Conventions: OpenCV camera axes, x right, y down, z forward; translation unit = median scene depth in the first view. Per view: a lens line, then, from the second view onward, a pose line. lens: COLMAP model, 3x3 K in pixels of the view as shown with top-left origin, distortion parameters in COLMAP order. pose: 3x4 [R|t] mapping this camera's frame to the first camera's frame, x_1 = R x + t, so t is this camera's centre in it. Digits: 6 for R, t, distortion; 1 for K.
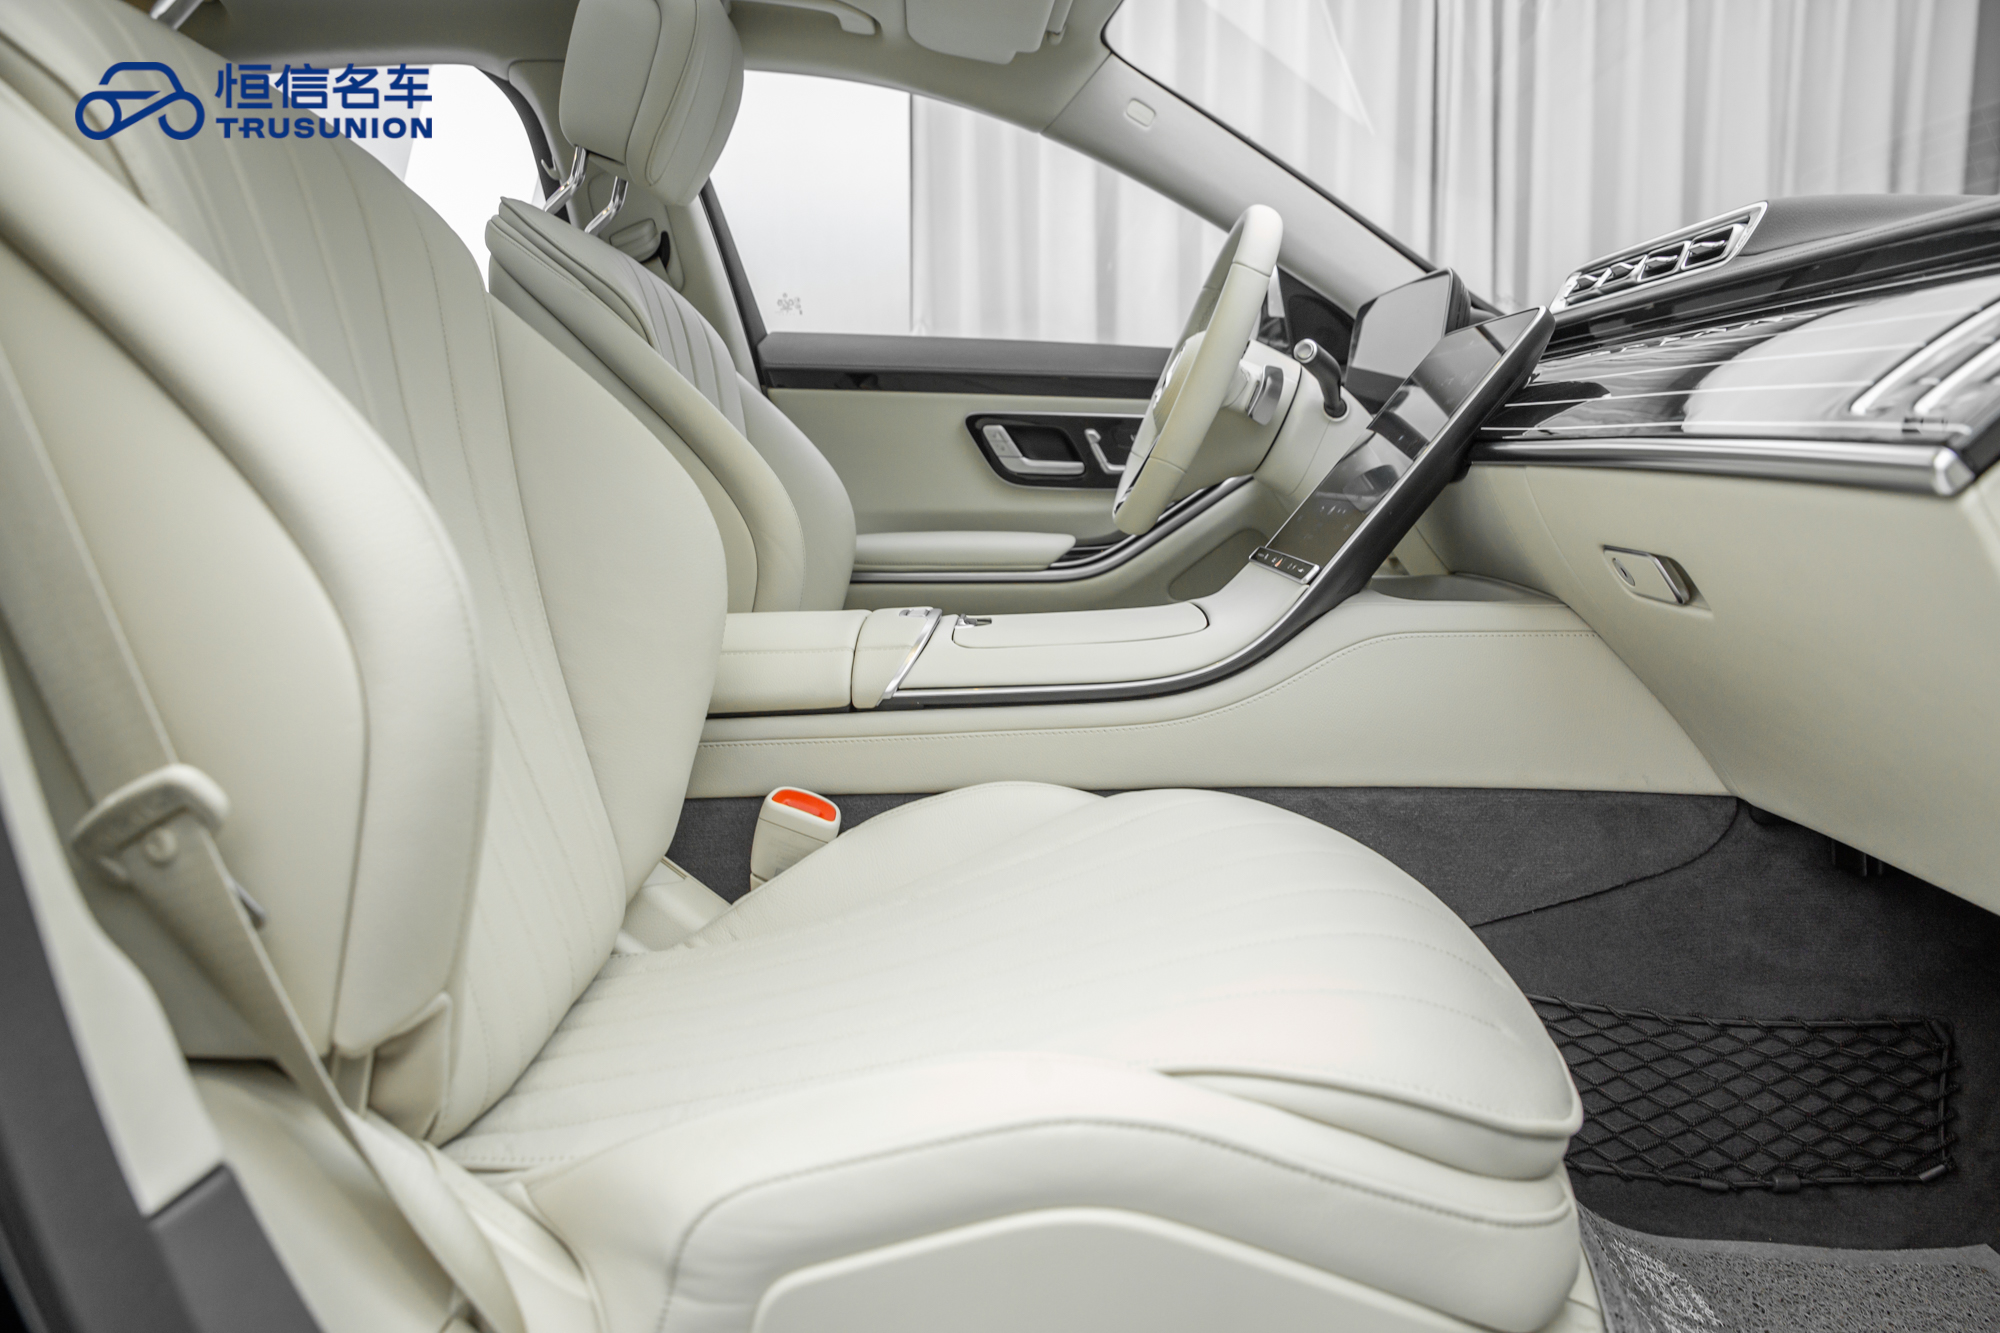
lens RADIAL K [[1423.6, 0, 1000.0], [0, 1423.6, 666.5], [0, 0, 1]] dist [-0.071172, 0.001113]
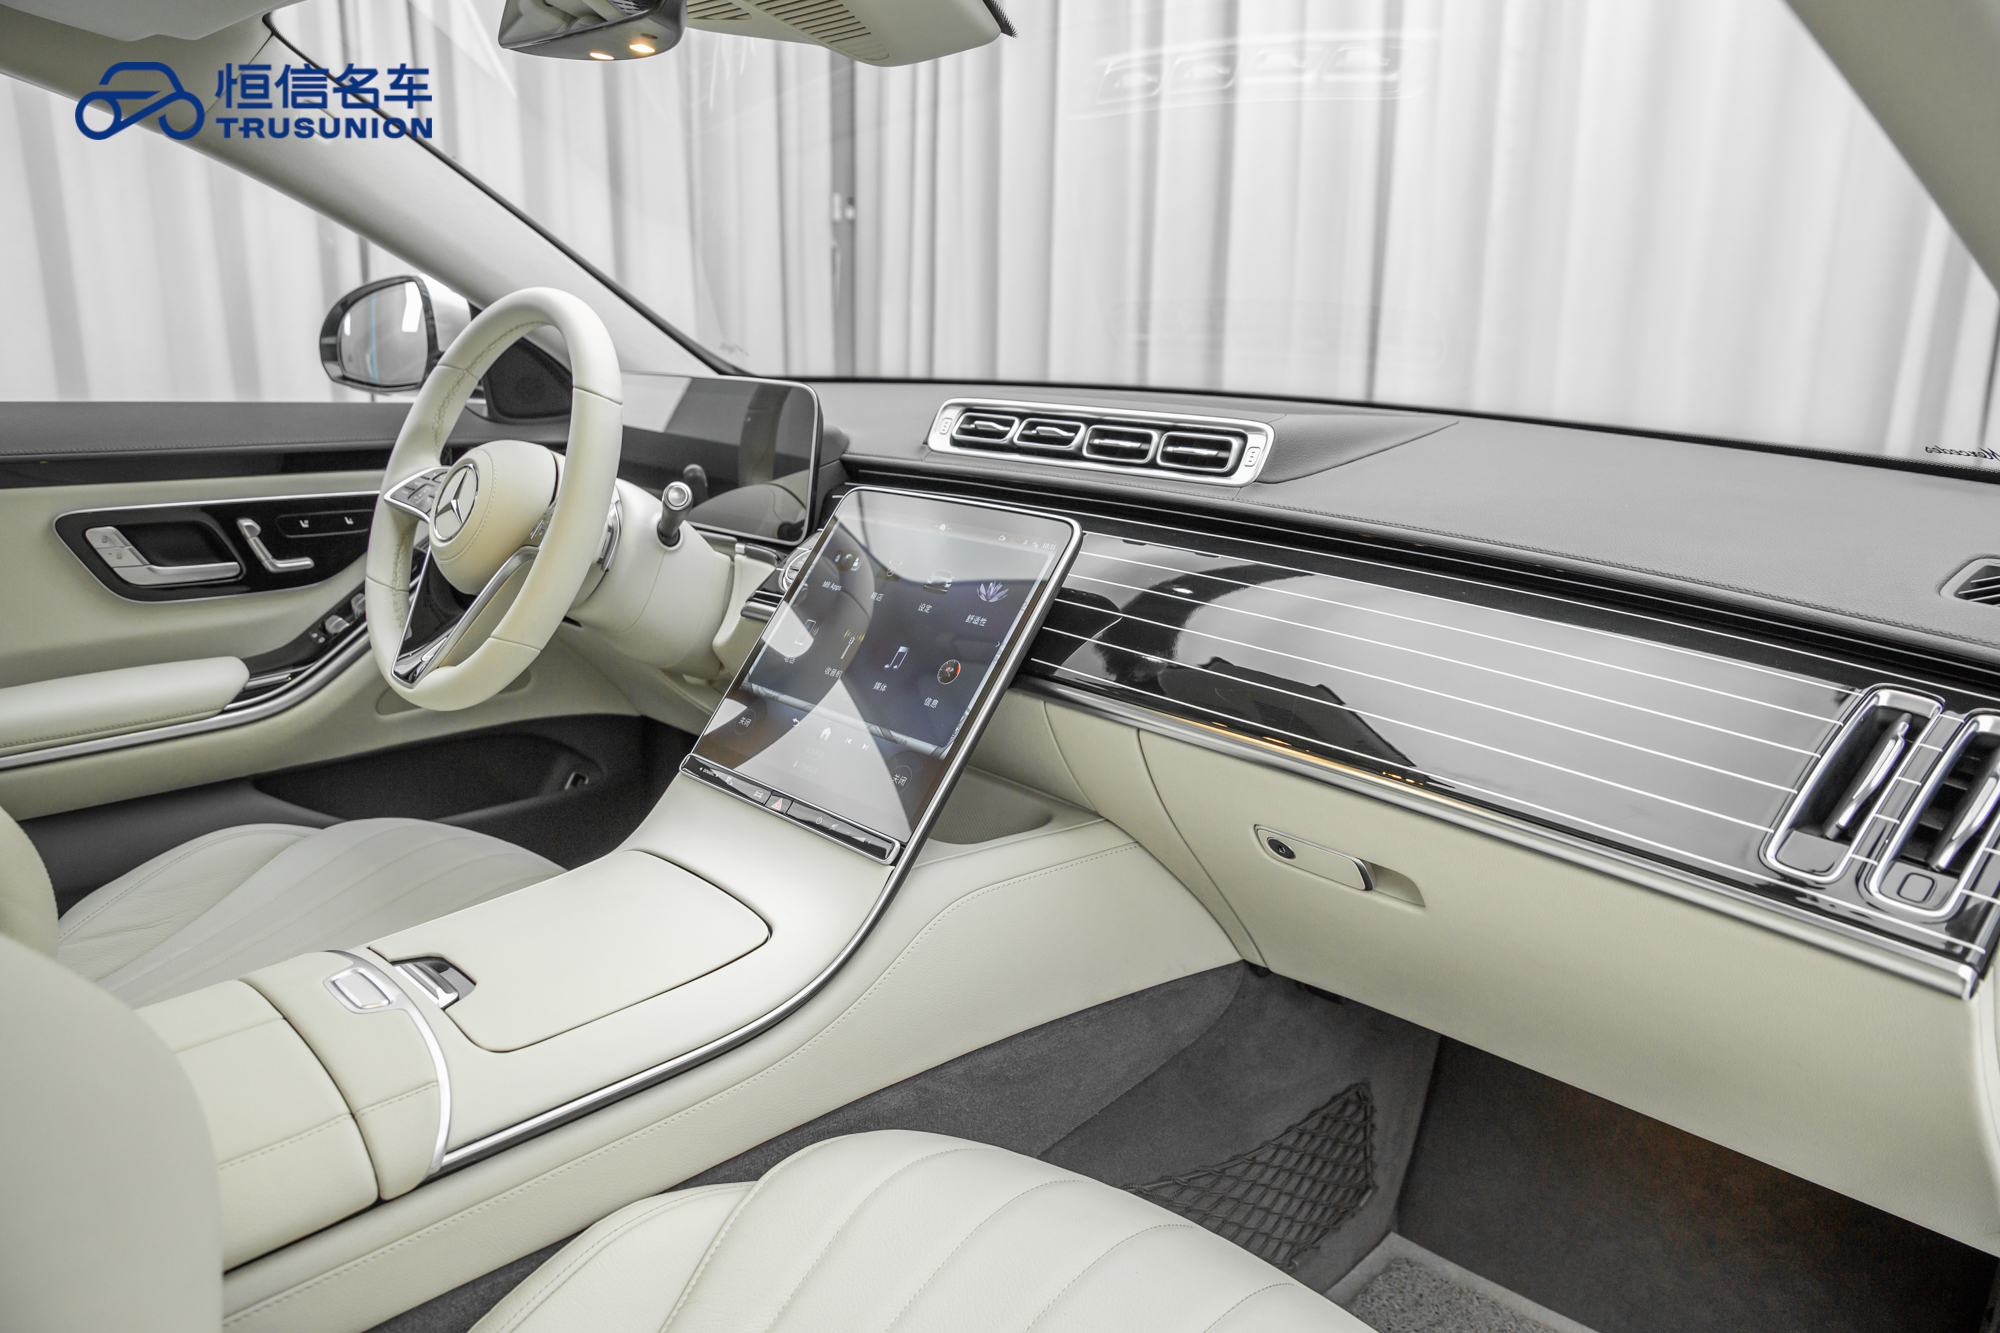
lens RADIAL K [[1423.6, 0, 1000.0], [0, 1423.6, 666.5], [0, 0, 1]] dist [-0.071172, 0.001113]
pose [[0.708789, -0.175264, 0.683302, -0.209761], [0.090337, 0.983220, 0.158486, -0.209306], [-0.699613, -0.050606, 0.712728, 0.229305]]
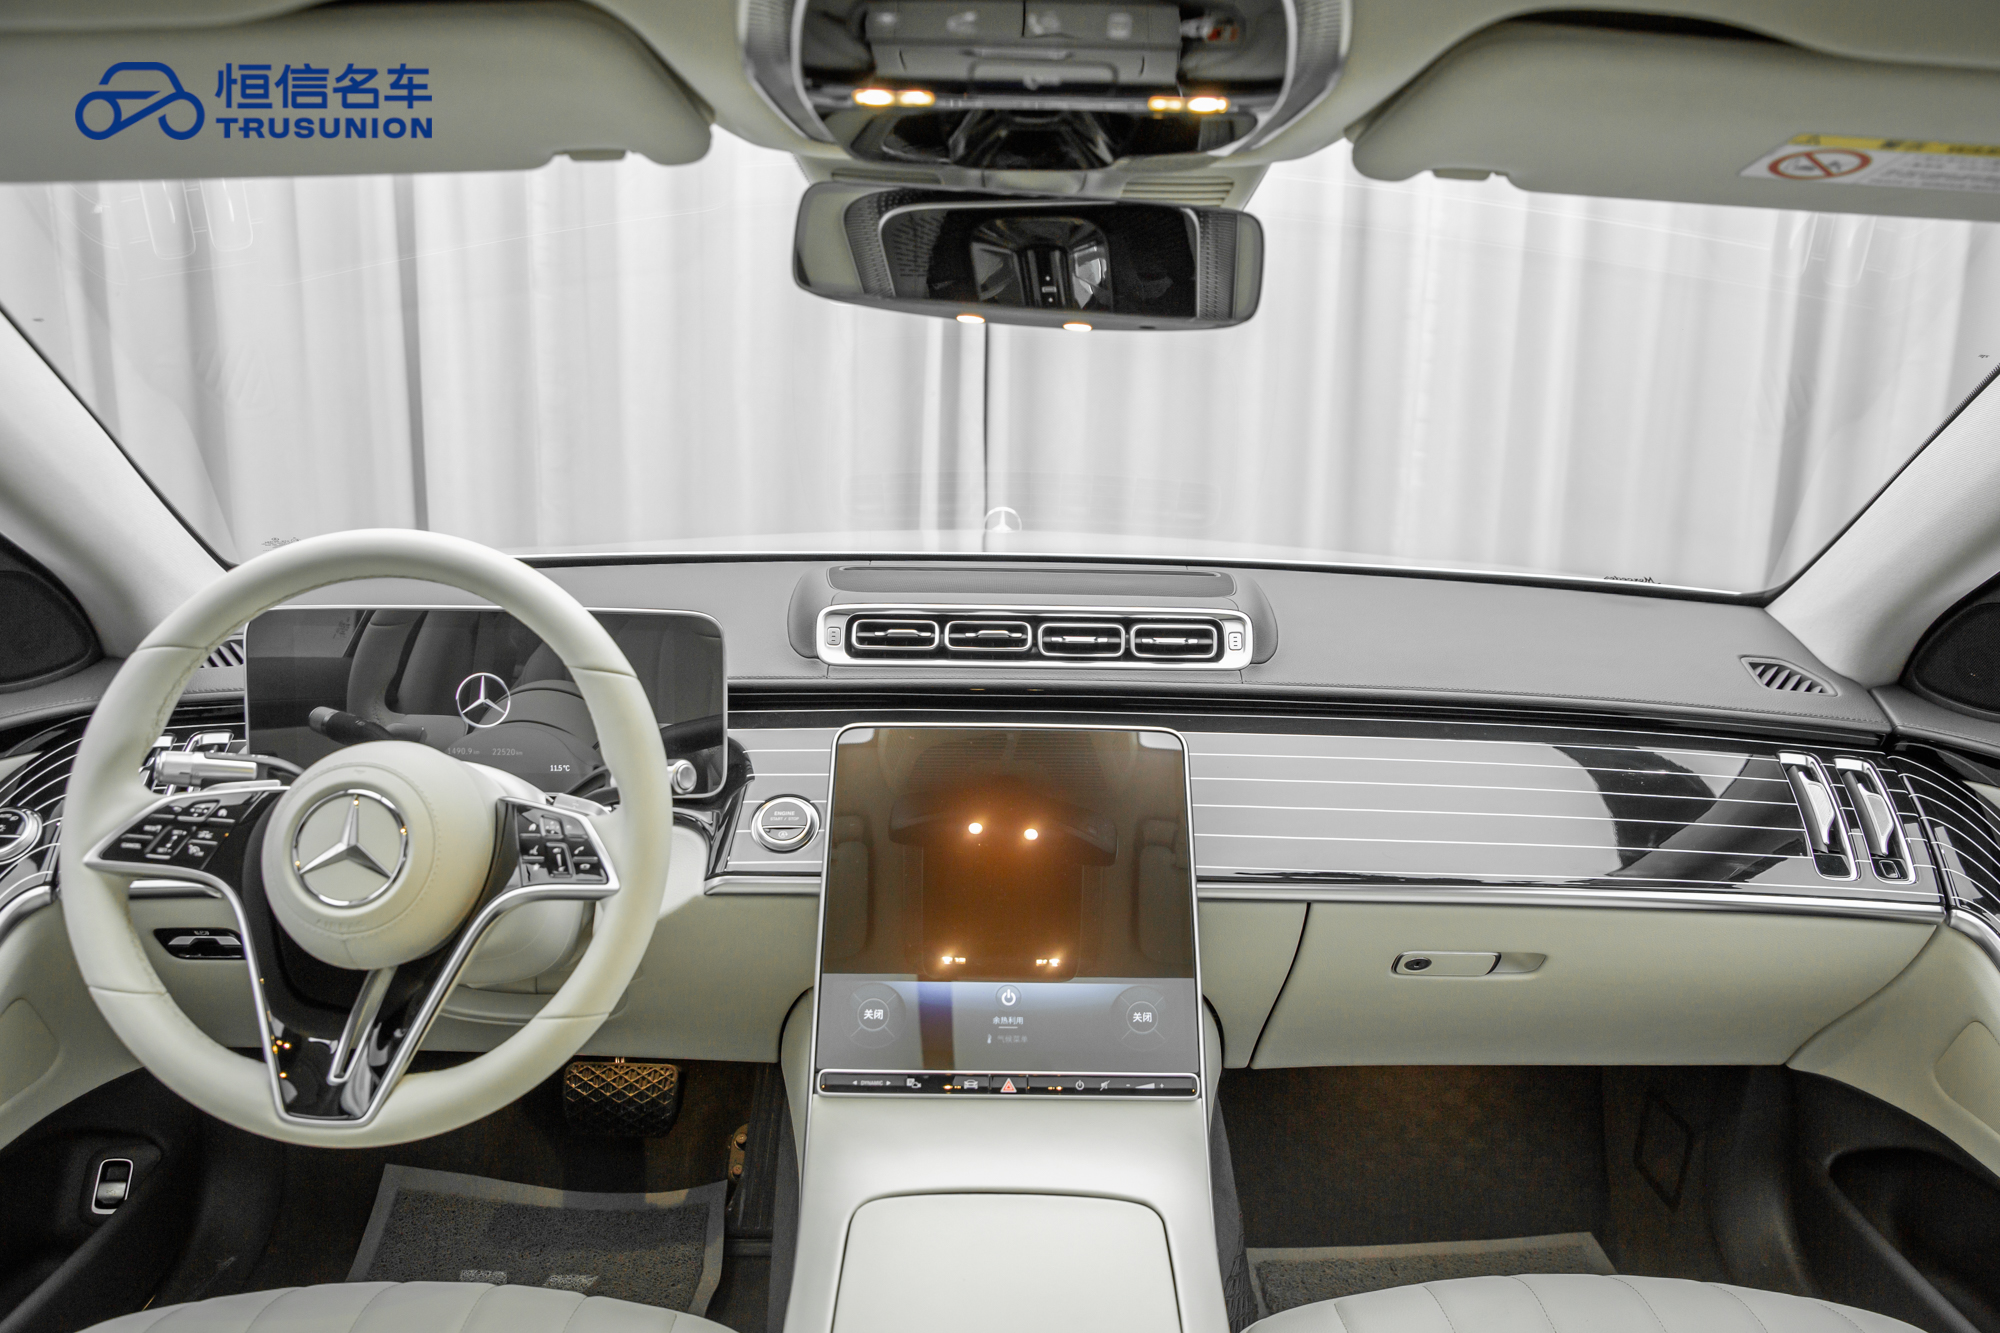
lens RADIAL K [[1400.7, 0, 1000.0], [0, 1400.7, 666.5], [0, 0, 1]] dist [-0.079781, 0.037863]
pose [[-0.013924, -0.245062, 0.969407, -0.363062], [0.121446, 0.961909, 0.244911, -0.354478], [-0.992500, 0.121141, 0.016368, 0.672662]]
